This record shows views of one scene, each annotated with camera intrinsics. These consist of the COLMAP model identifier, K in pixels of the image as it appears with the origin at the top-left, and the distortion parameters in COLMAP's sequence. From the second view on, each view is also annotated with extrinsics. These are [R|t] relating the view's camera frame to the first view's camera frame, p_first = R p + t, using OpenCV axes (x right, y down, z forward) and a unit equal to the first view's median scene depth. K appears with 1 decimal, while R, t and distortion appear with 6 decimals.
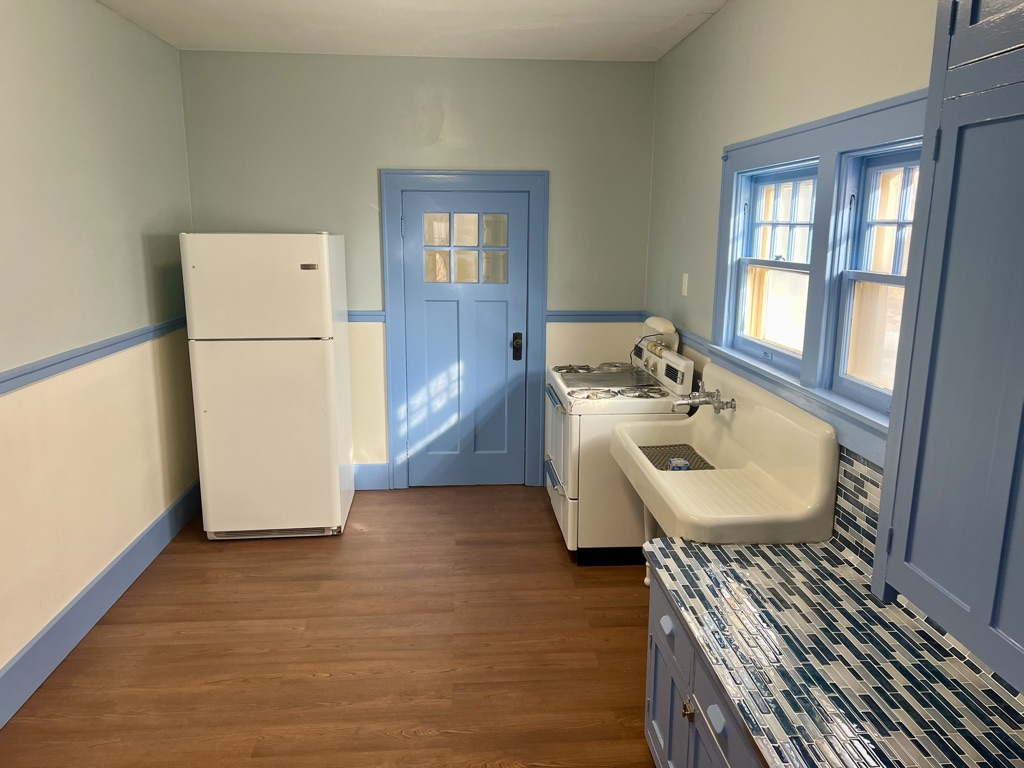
lens RADIAL K [[767.4, 0, 516.3], [0, 767.4, 391.2], [0, 0, 1]] dist [0.083131, -0.098297]
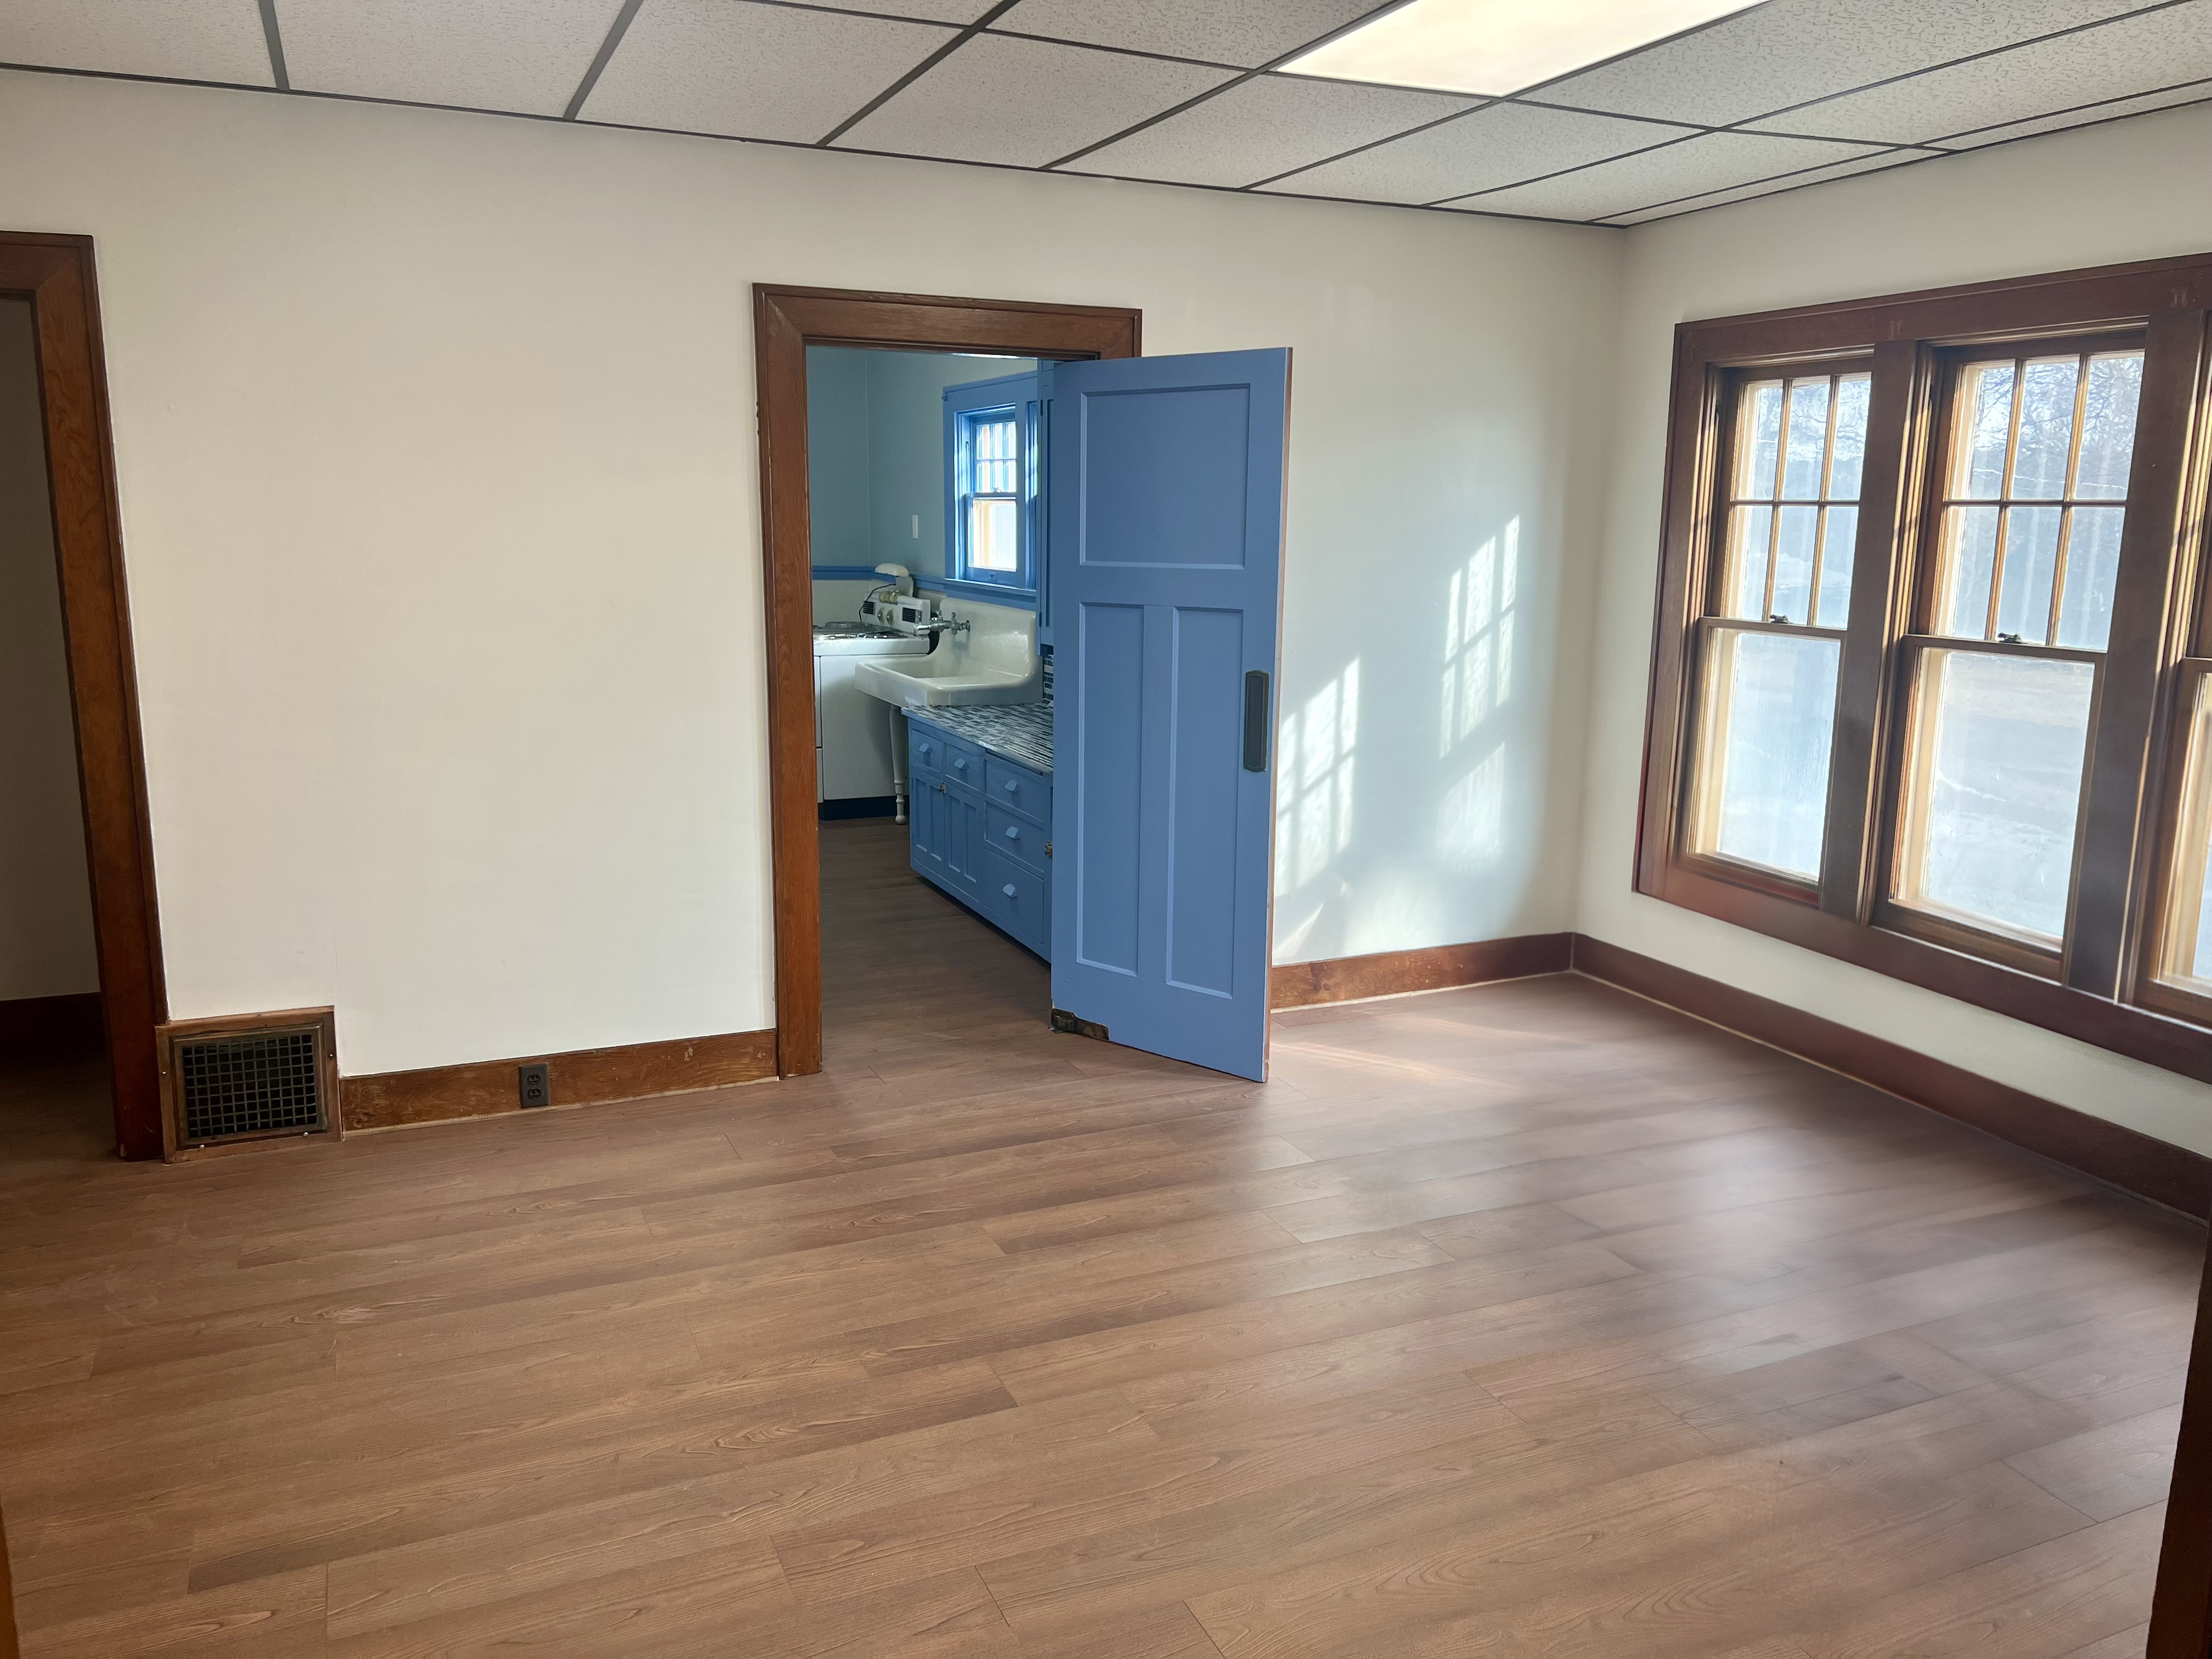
lens RADIAL K [[1657.7, 0, 1115.3], [0, 1657.7, 845.1], [0, 0, 1]] dist [0.083131, -0.098297]
pose [[0.942481, -0.063008, 0.328267, -0.292007], [0.065156, 0.997865, 0.004464, 0.307483], [-0.327847, 0.017182, 0.944574, -1.193717]]
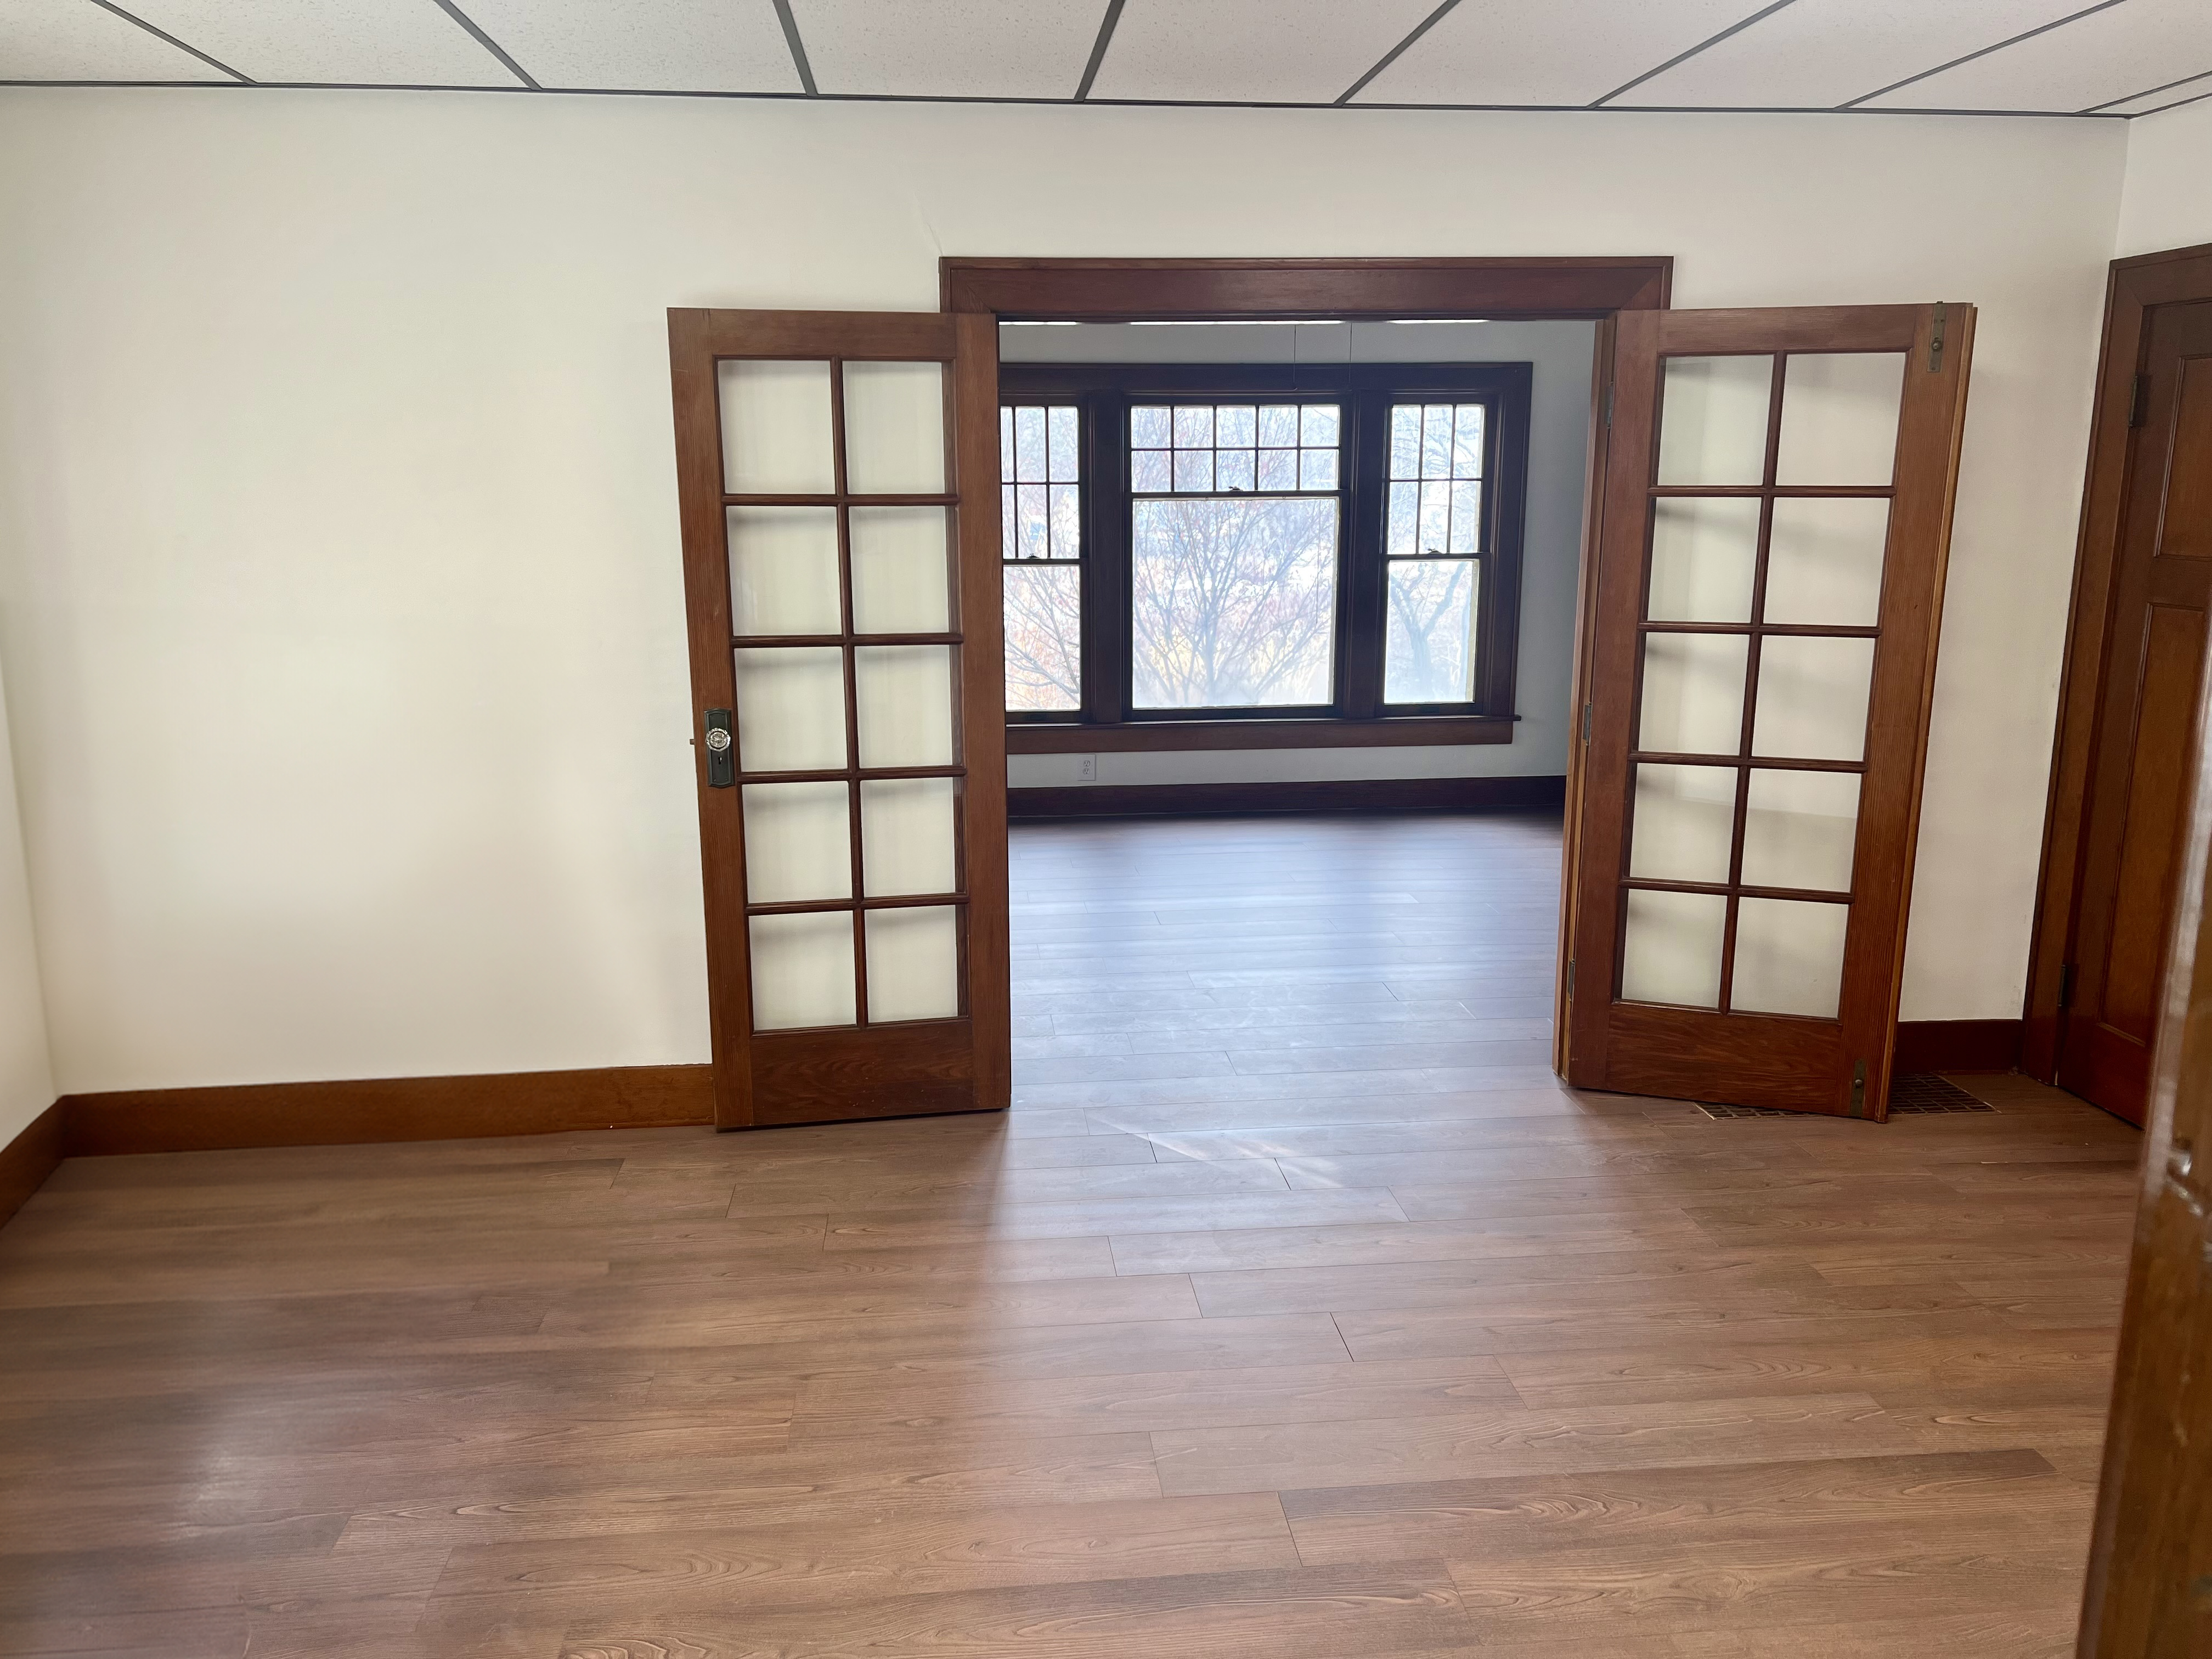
lens RADIAL K [[1657.7, 0, 1115.3], [0, 1657.7, 845.1], [0, 0, 1]] dist [0.083131, -0.098297]
pose [[-0.999905, 0.000656, -0.013797, 0.398704], [-0.005241, 0.906156, 0.422911, -0.417090], [0.012779, 0.422943, -0.906066, 2.020704]]
